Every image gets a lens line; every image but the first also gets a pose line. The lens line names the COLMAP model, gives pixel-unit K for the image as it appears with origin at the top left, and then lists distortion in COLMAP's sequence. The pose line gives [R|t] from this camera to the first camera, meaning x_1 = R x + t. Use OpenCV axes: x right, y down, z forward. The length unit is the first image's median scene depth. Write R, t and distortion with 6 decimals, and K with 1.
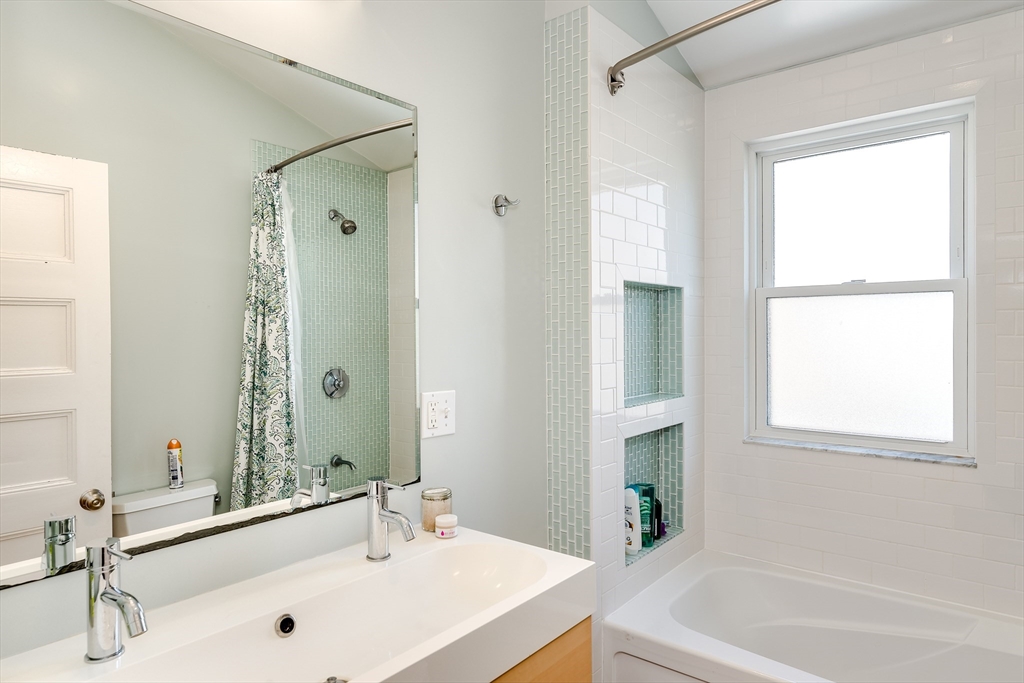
lens RADIAL K [[617.8, 0, 512.0], [0, 617.8, 341.5], [0, 0, 1]] dist [0.001058, -0.000134]
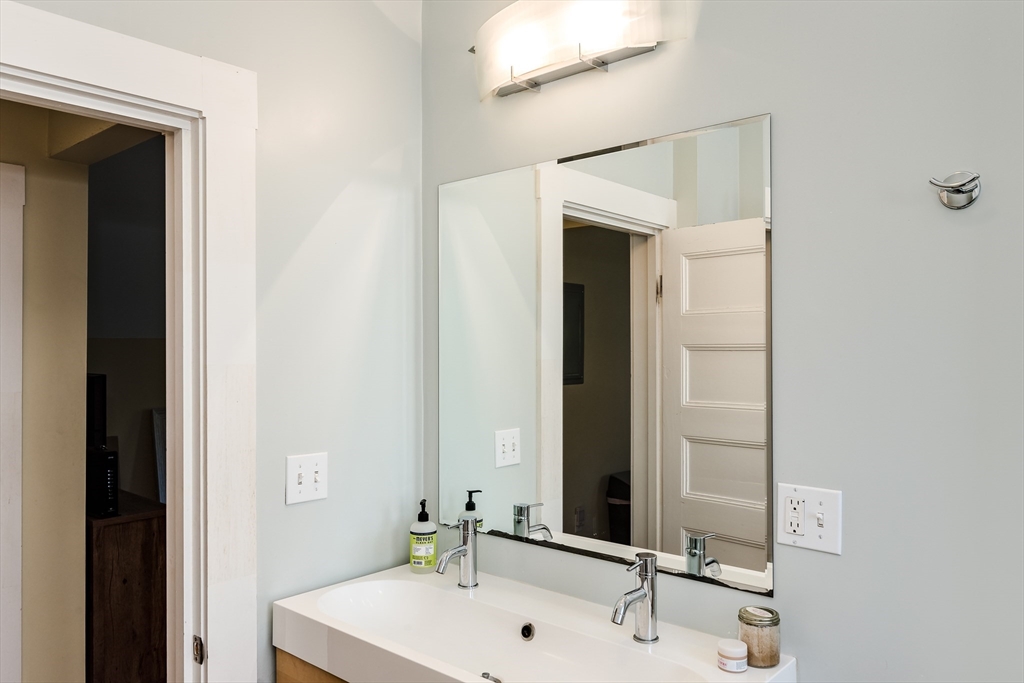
lens RADIAL K [[723.4, 0, 512.0], [0, 723.4, 341.5], [0, 0, 1]] dist [0.005226, 0.001369]
pose [[-0.020423, 0.004962, -0.999779, 0.477484], [-0.006486, 0.999966, 0.005096, -0.059160], [0.999770, 0.006589, -0.020390, 0.435772]]
